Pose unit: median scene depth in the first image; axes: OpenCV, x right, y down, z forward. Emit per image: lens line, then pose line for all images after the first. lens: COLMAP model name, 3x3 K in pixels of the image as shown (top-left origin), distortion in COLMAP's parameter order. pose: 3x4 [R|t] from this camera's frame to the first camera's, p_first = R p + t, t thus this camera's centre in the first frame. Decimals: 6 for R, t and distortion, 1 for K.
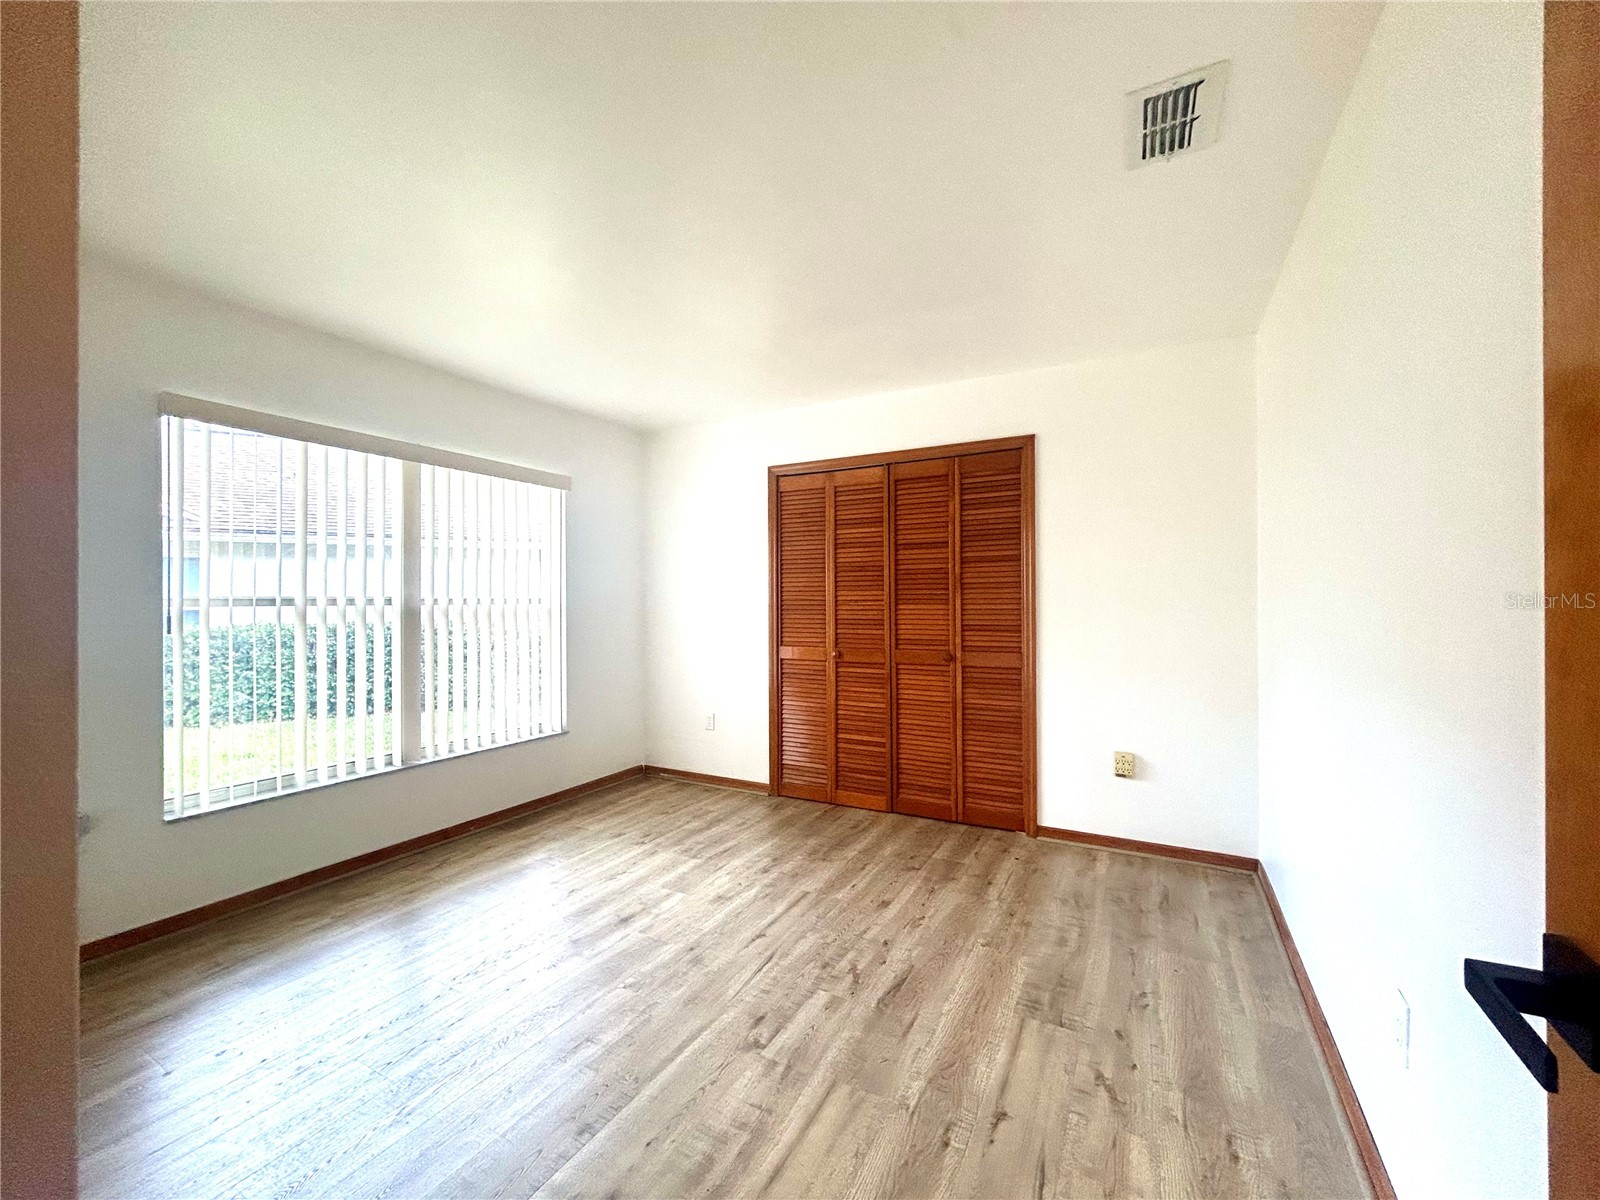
lens RADIAL K [[645.7, 0, 799.4], [0, 645.7, 598.8], [0, 0, 1]] dist [0.001287, 0.000835]
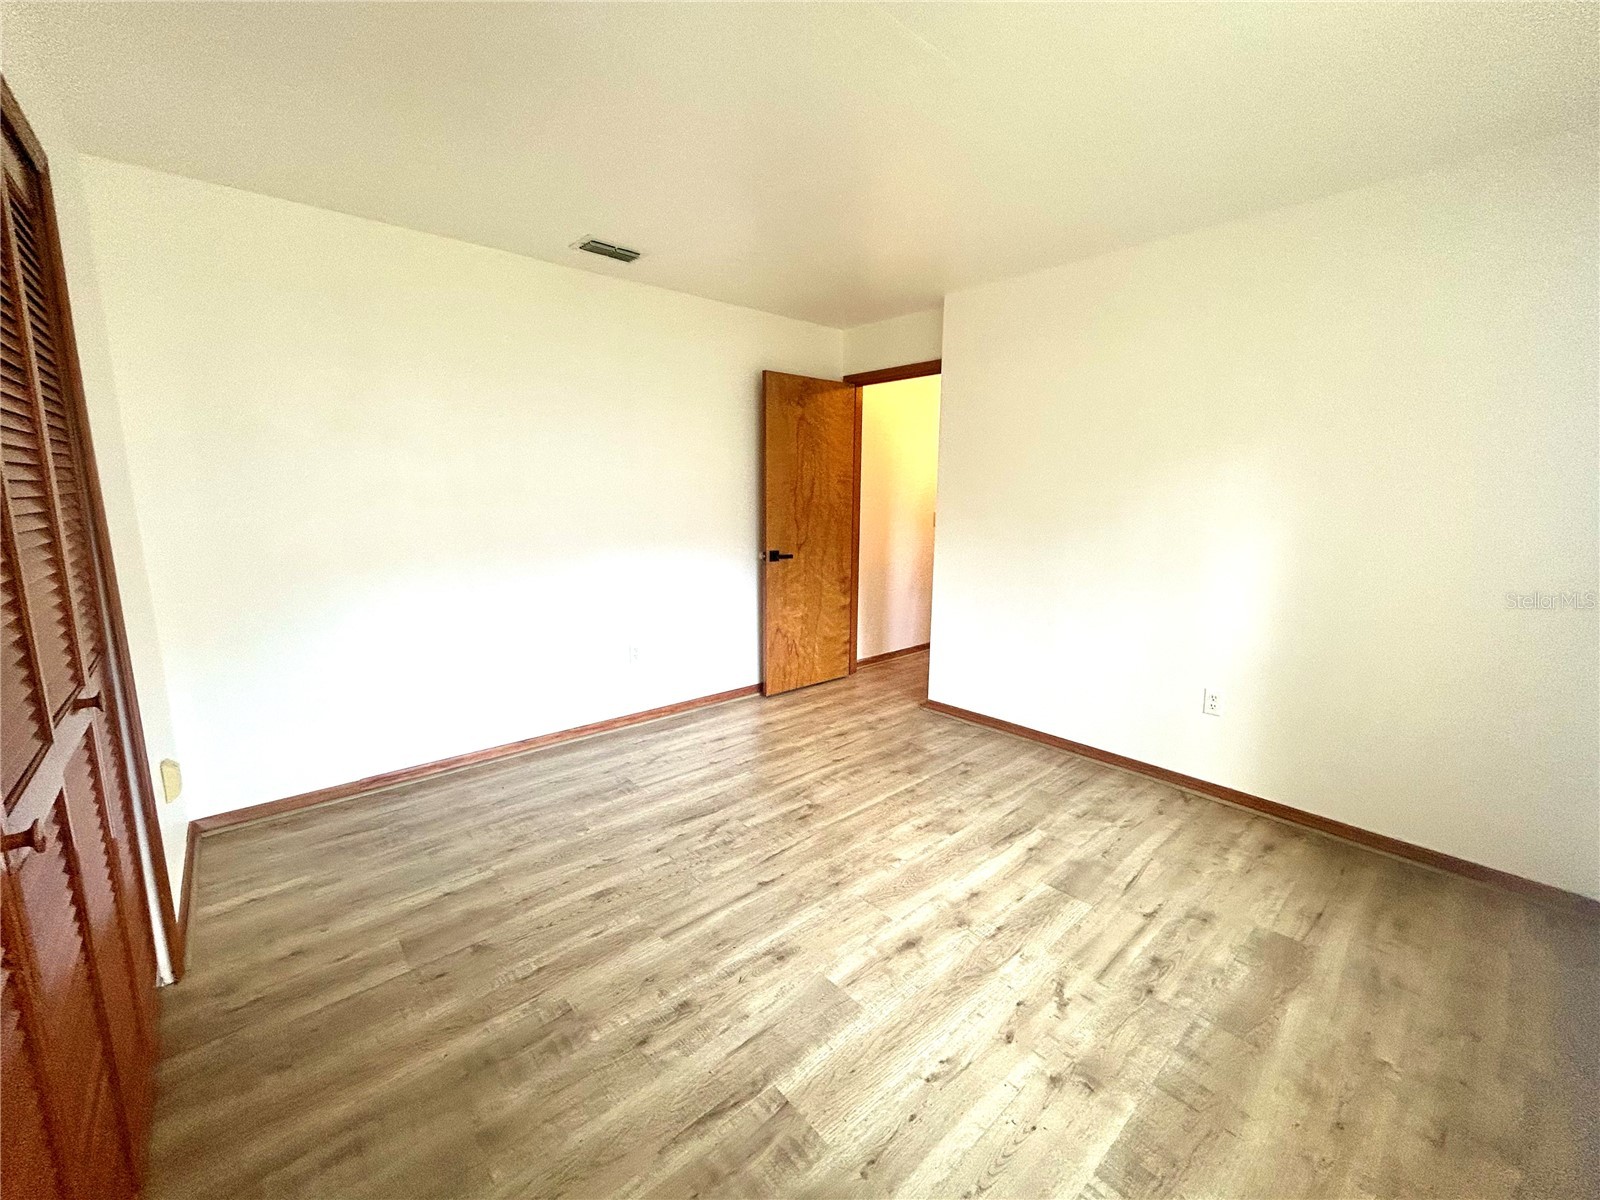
lens RADIAL K [[645.7, 0, 800.7], [0, 645.7, 596.5], [0, 0, 1]] dist [0.001287, 0.000835]
pose [[-0.941243, -0.055273, 0.333176, -0.385616], [-0.001252, 0.987081, 0.160219, -0.040586], [-0.337727, 0.150388, -0.929152, 1.720807]]
